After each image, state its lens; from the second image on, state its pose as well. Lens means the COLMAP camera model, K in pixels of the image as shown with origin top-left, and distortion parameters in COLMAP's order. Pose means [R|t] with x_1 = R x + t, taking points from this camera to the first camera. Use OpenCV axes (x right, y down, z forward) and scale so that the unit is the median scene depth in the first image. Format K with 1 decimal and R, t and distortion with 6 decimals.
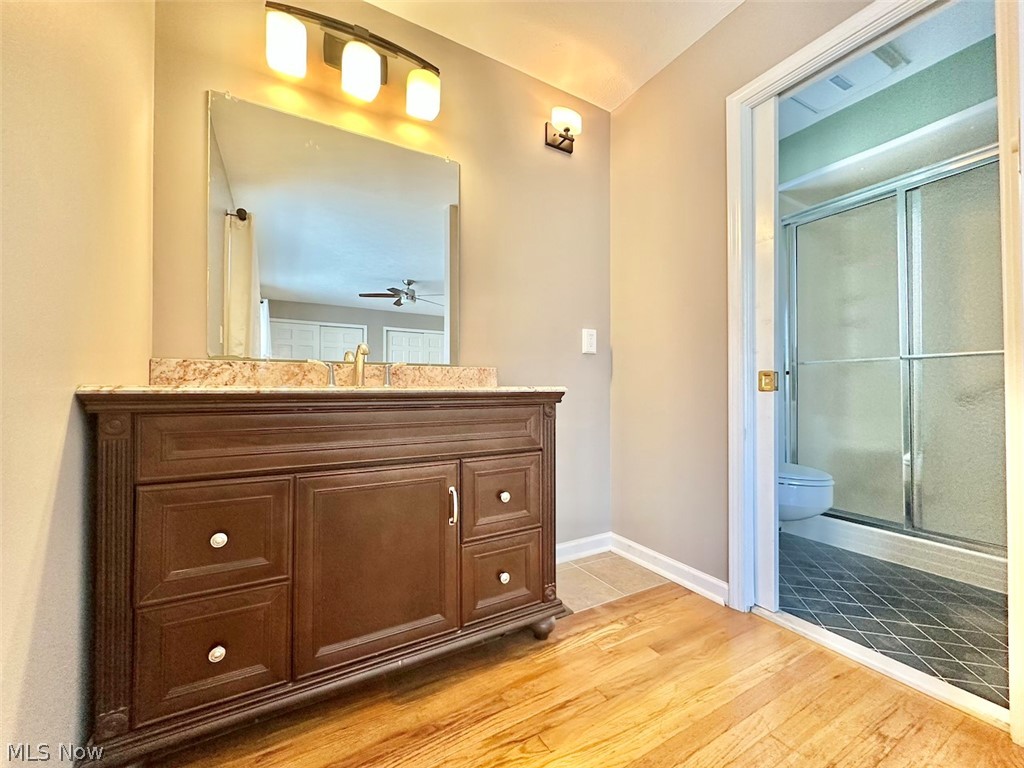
lens RADIAL K [[407.6, 0, 509.5], [0, 407.6, 382.2], [0, 0, 1]] dist [-0.002197, 0.000565]
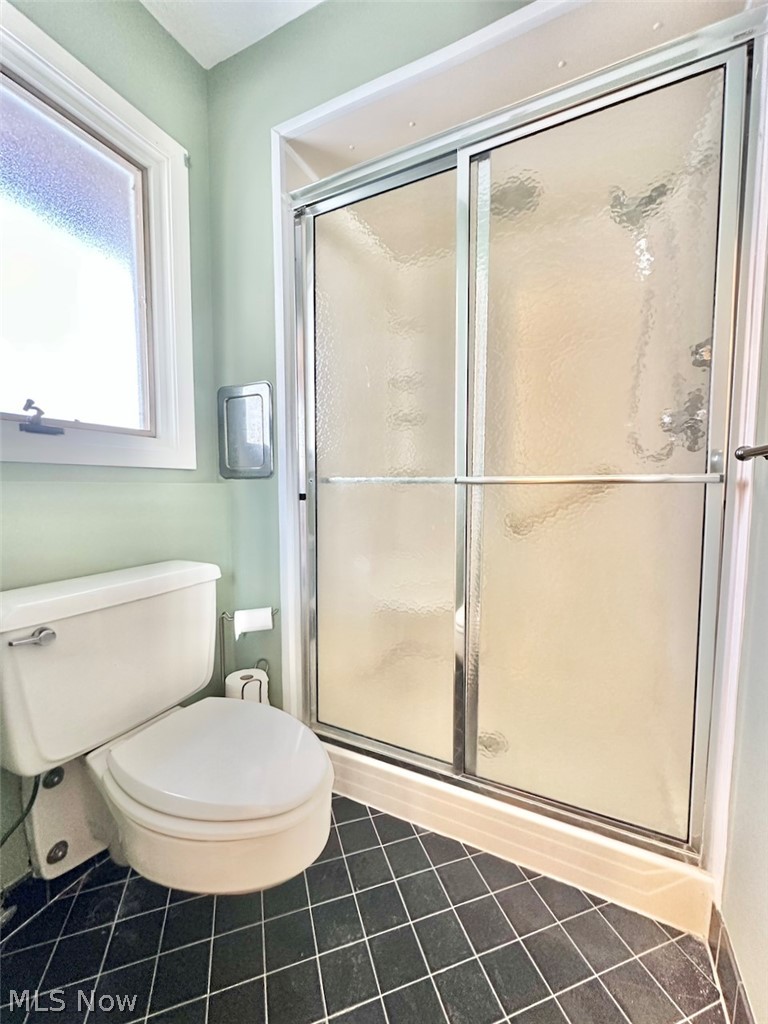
lens RADIAL K [[407.6, 0, 386.1], [0, 407.6, 512.6], [0, 0, 1]] dist [-0.002197, 0.000565]
pose [[0.831751, -0.040903, 0.553640, 0.588051], [-0.009011, 0.996156, 0.087133, -0.062694], [-0.555076, -0.077461, 0.828185, 0.604095]]
